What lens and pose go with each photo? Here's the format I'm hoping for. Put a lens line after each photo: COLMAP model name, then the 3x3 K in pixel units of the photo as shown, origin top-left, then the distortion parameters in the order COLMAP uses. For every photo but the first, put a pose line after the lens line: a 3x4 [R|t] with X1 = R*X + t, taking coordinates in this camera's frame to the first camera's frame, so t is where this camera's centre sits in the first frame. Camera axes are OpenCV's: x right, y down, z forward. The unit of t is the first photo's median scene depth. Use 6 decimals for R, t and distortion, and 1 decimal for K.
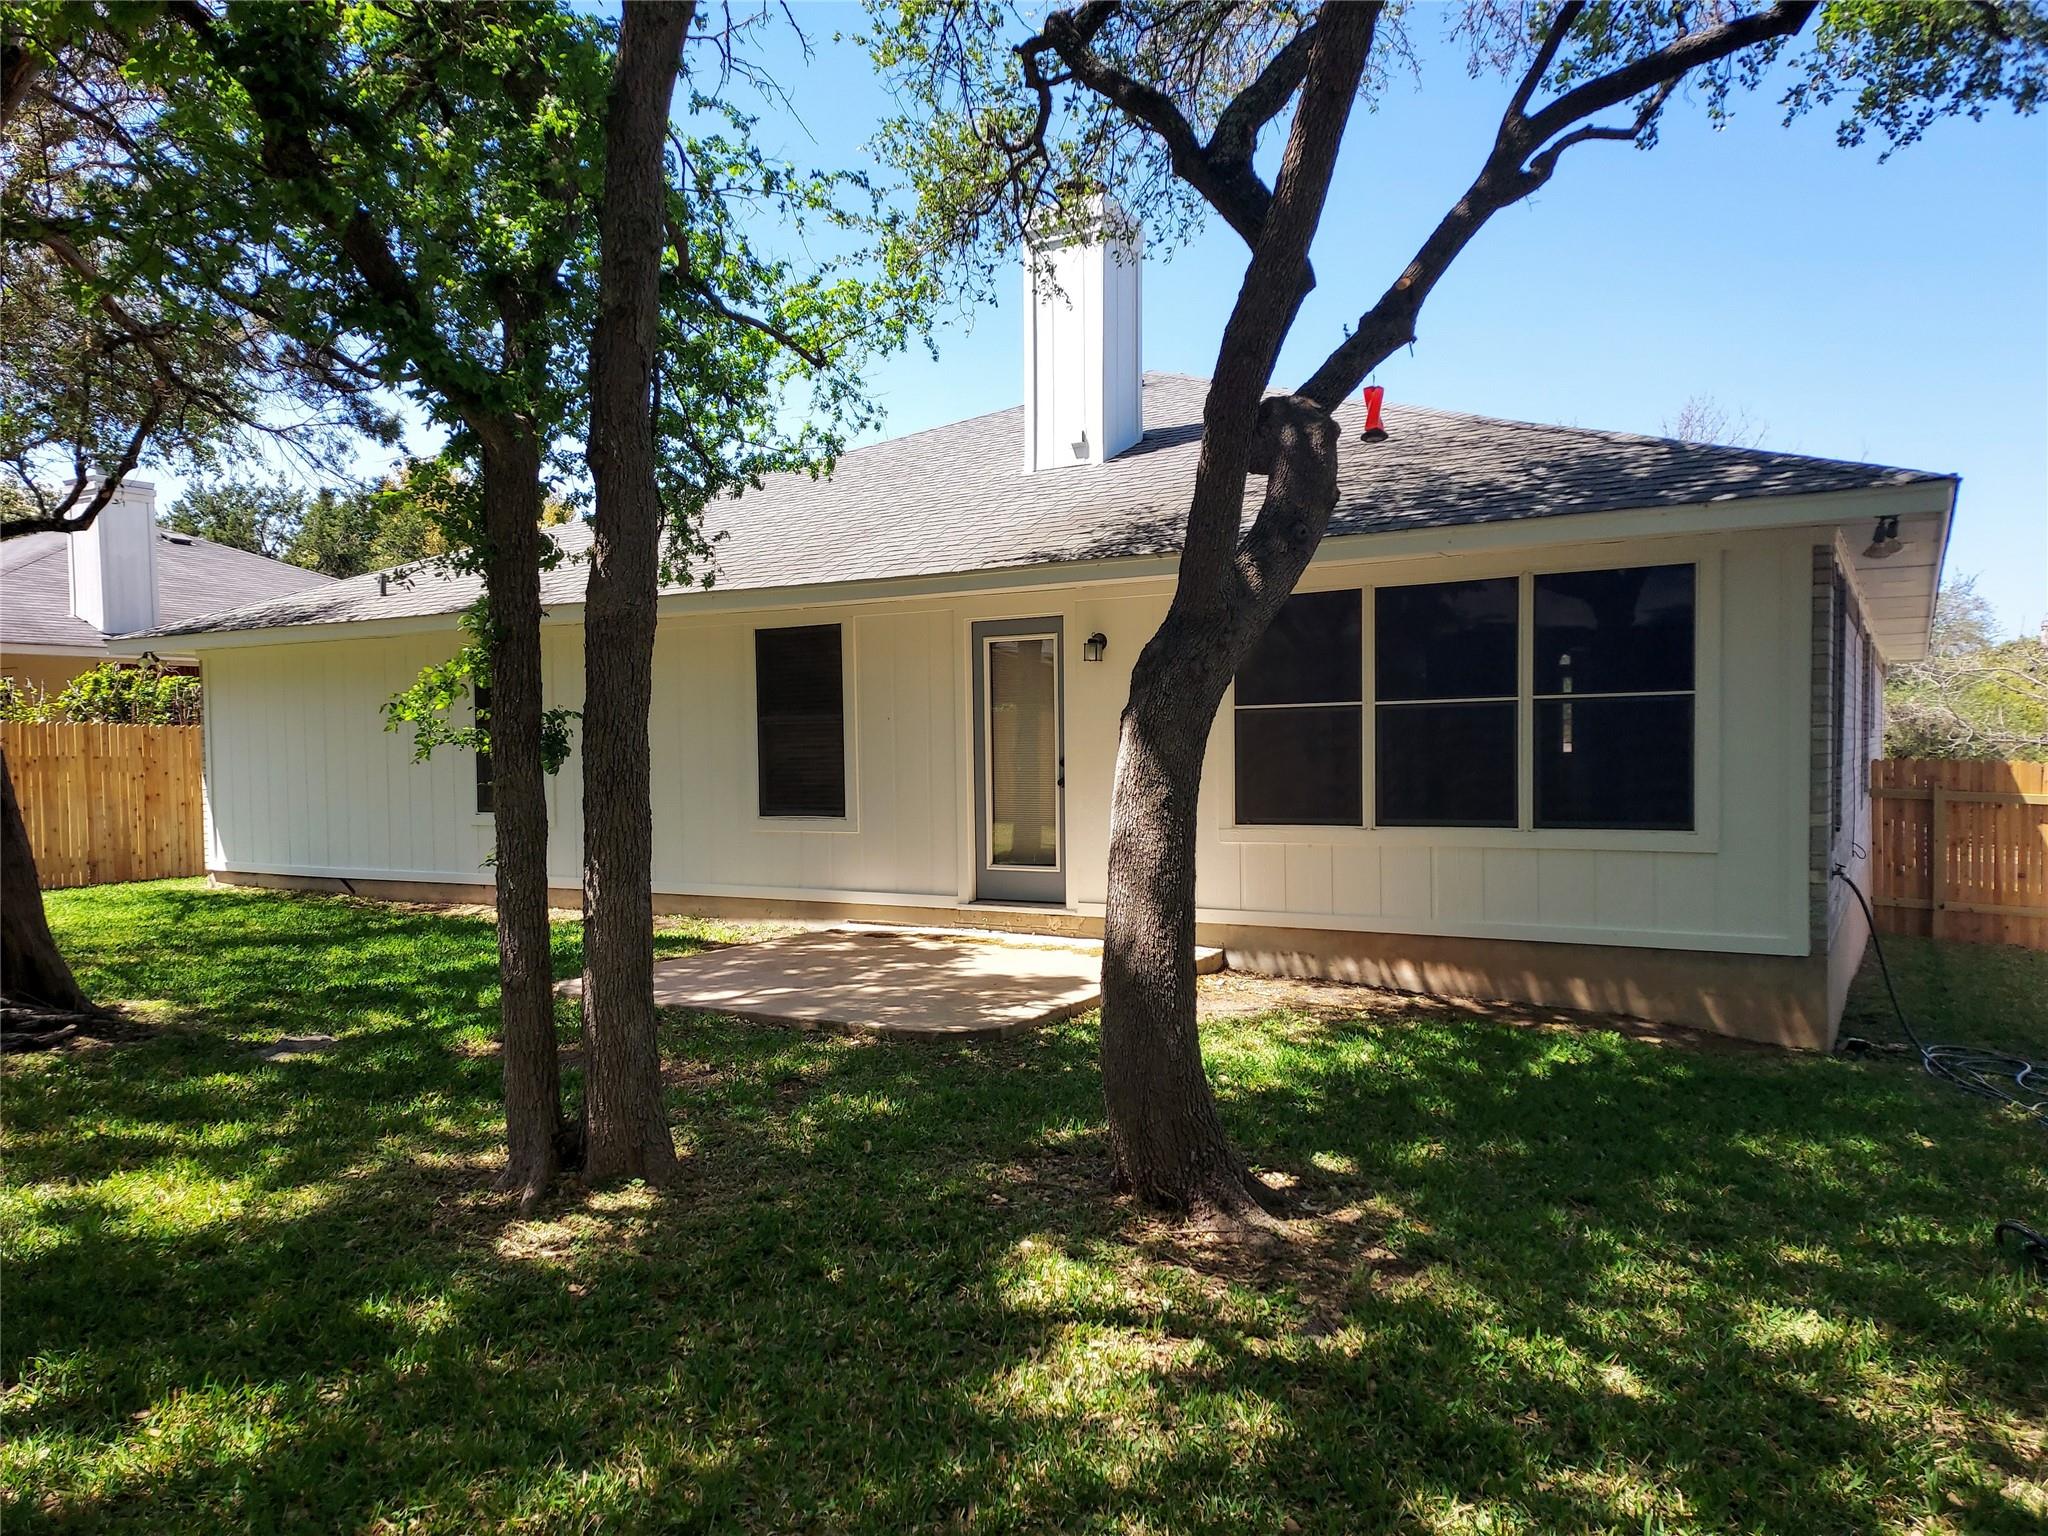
lens RADIAL K [[1439.9, 0, 1024.0], [0, 1439.9, 768.0], [0, 0, 1]] dist [0.056272, 0.000033]
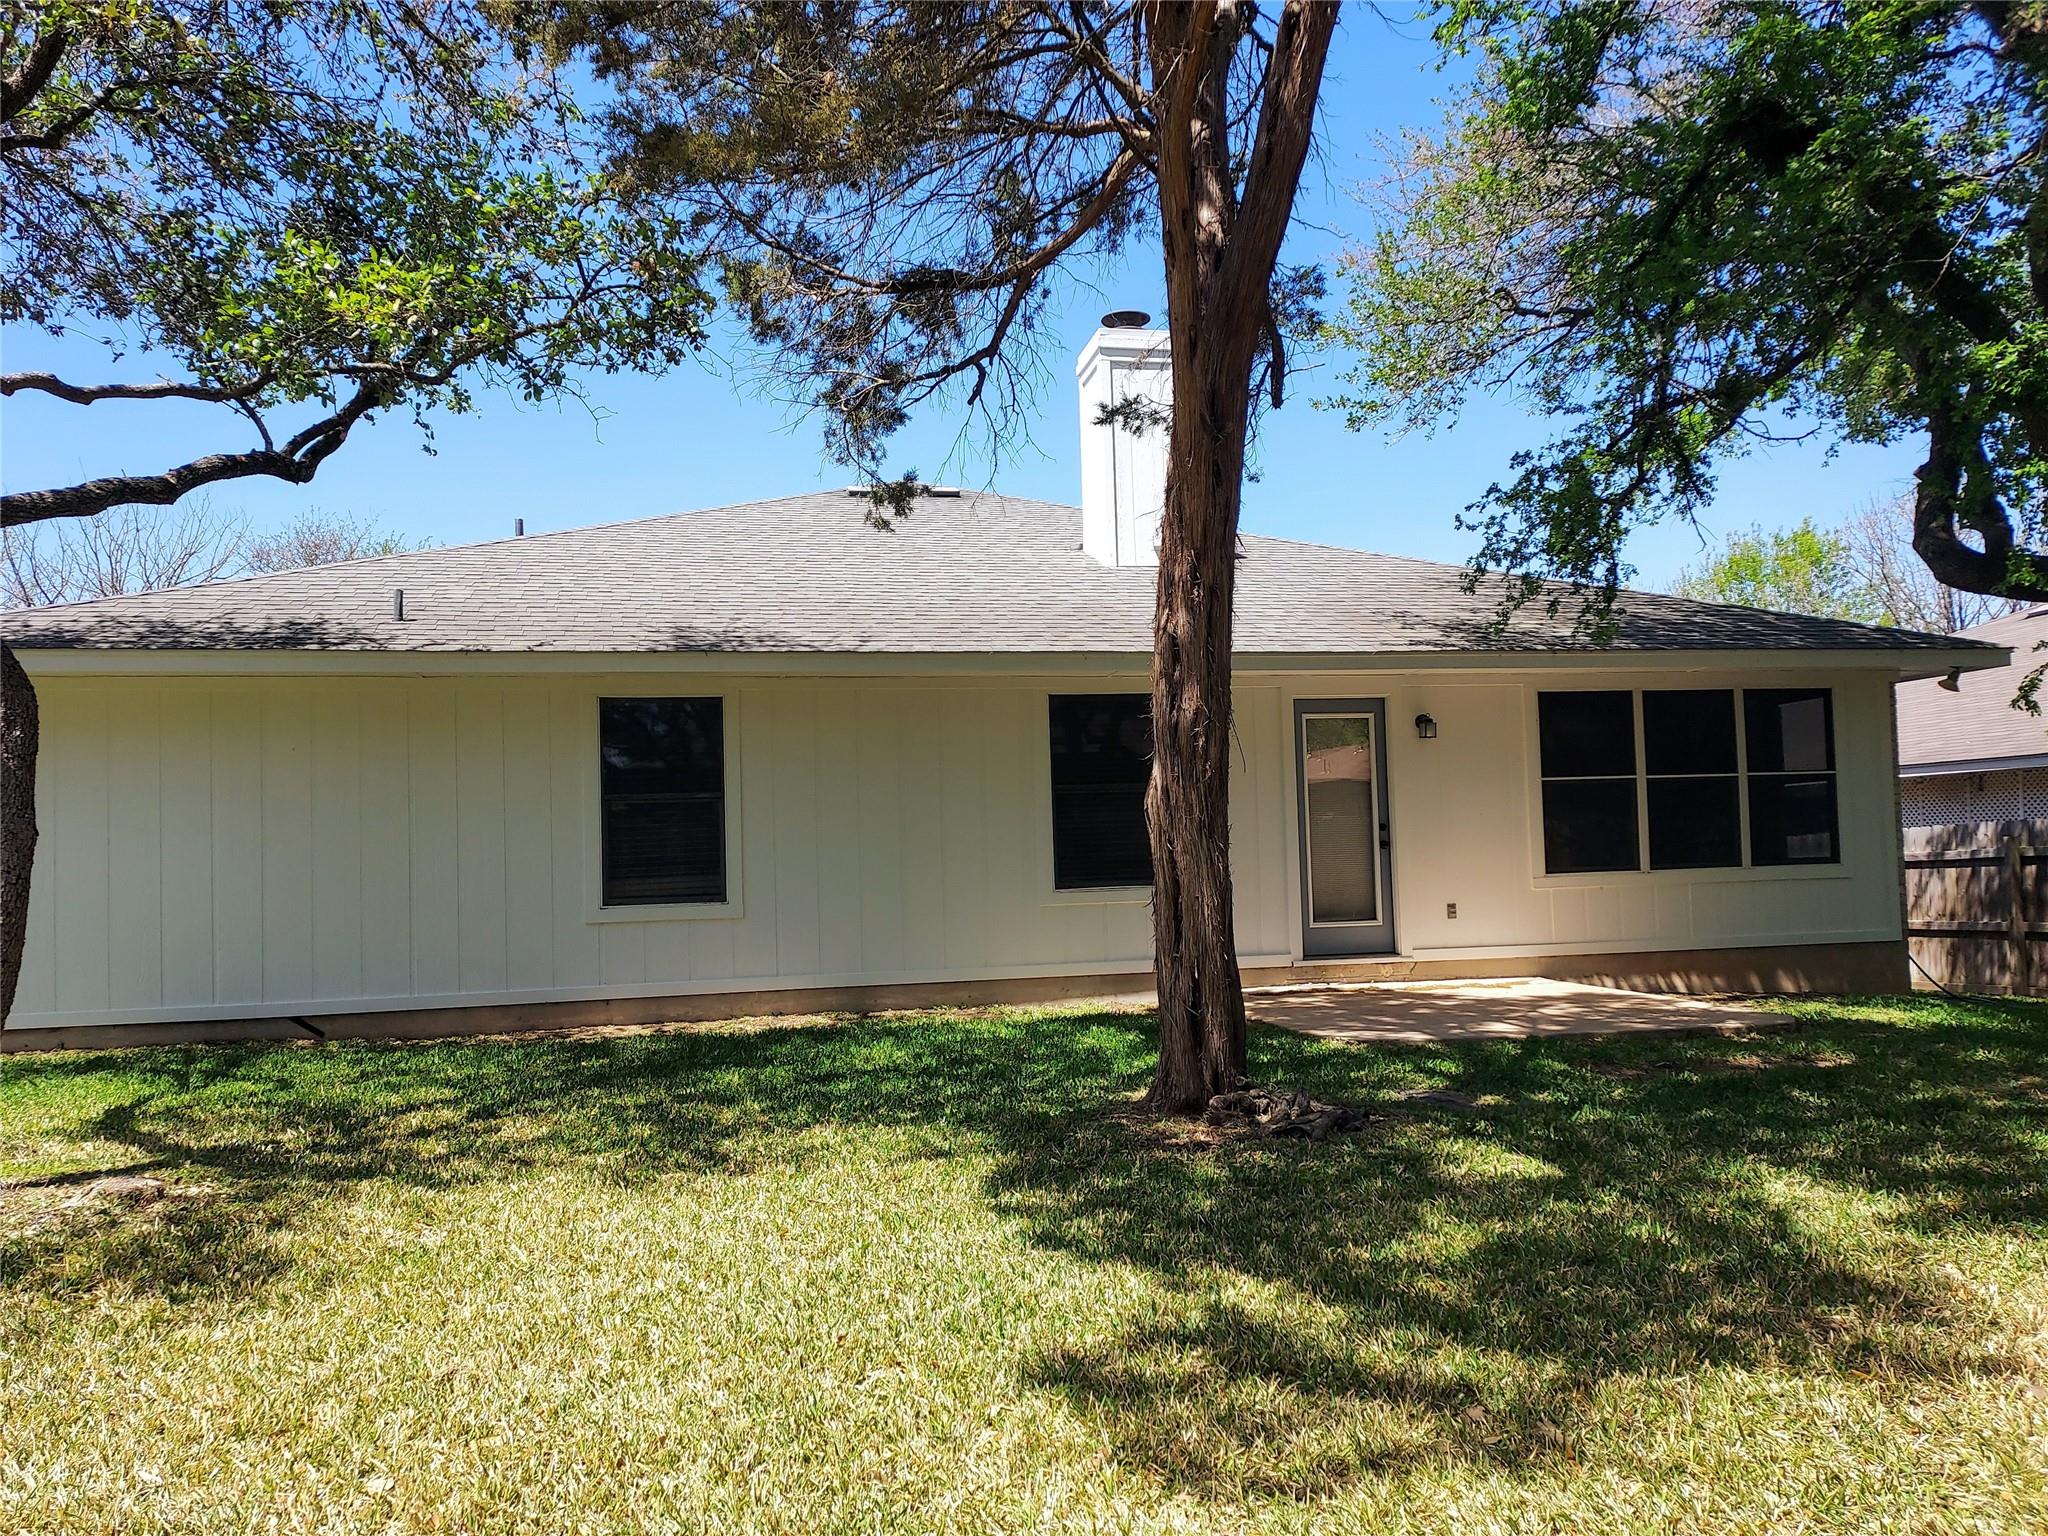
lens RADIAL K [[1439.9, 0, 1024.0], [0, 1439.9, 768.0], [0, 0, 1]] dist [0.056272, 0.000033]
pose [[0.740759, 0.029479, 0.671124, -0.954001], [0.028715, 0.996734, -0.075476, 0.027756], [-0.671157, 0.075180, 0.737493, 0.352105]]
